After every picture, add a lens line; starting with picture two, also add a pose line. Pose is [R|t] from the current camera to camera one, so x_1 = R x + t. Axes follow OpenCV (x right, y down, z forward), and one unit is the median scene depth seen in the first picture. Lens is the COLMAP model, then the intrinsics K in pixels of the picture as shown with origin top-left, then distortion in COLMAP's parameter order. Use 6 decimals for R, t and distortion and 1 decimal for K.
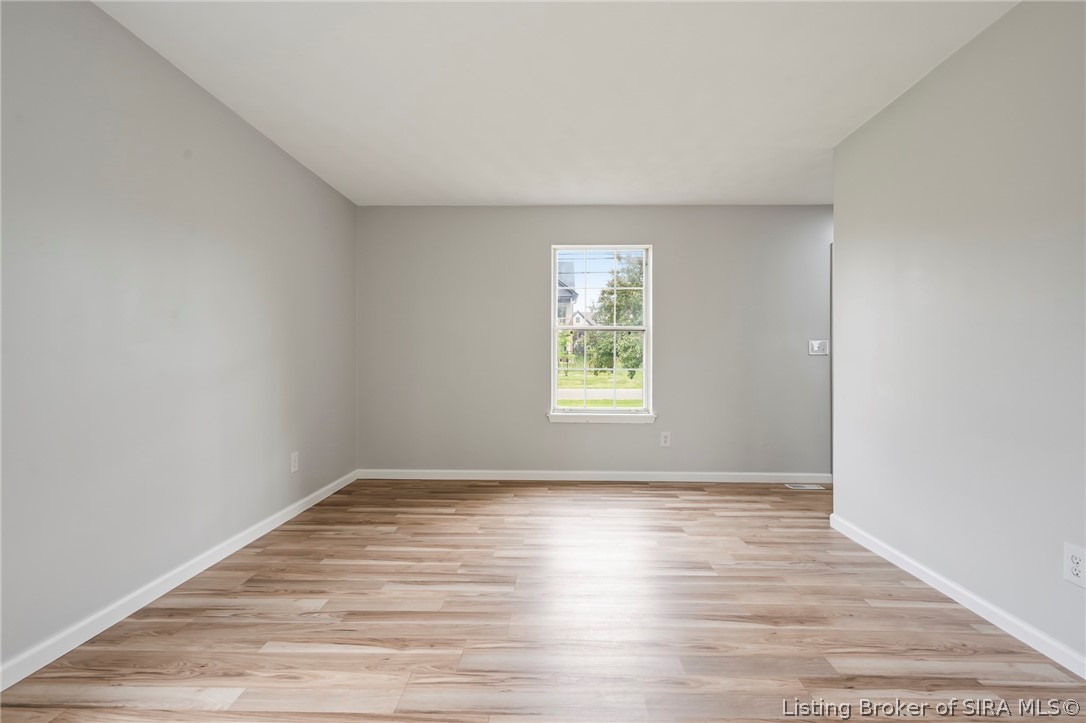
lens RADIAL K [[496.9, 0, 543.0], [0, 496.9, 361.5], [0, 0, 1]] dist [-0.000963, -0.000310]
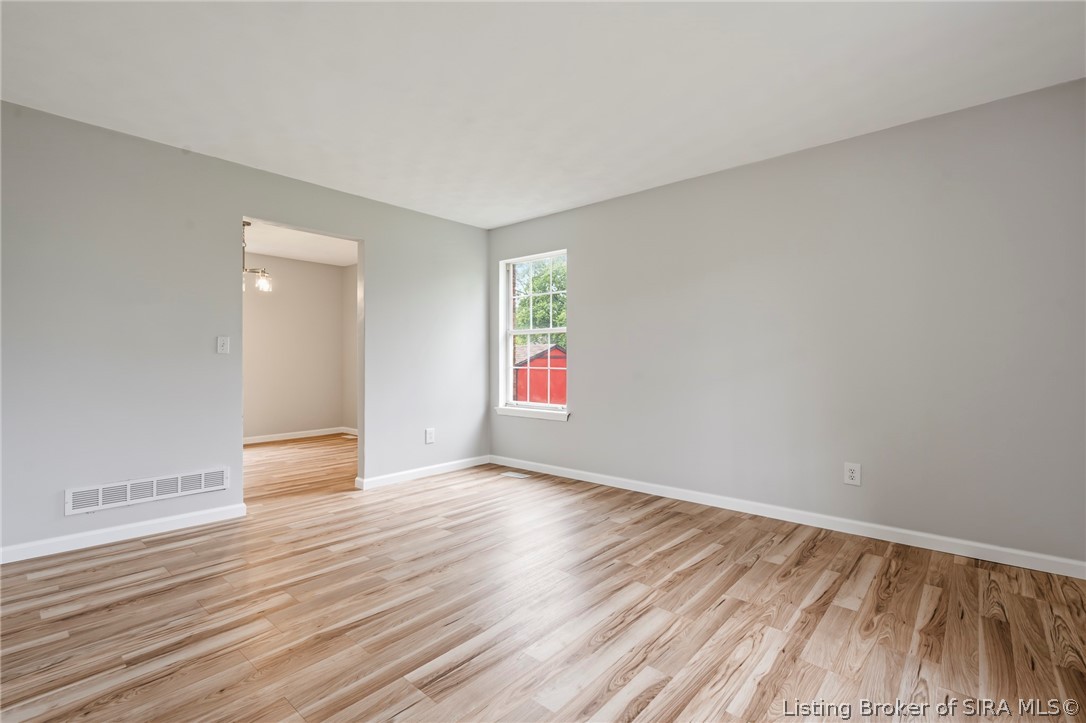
lens RADIAL K [[496.9, 0, 543.0], [0, 496.9, 361.5], [0, 0, 1]] dist [-0.000963, -0.000310]
pose [[-0.641390, 0.001782, -0.767213, 0.738959], [-0.002065, 0.999990, 0.004049, -0.002913], [0.767212, 0.004181, -0.641380, 1.554538]]
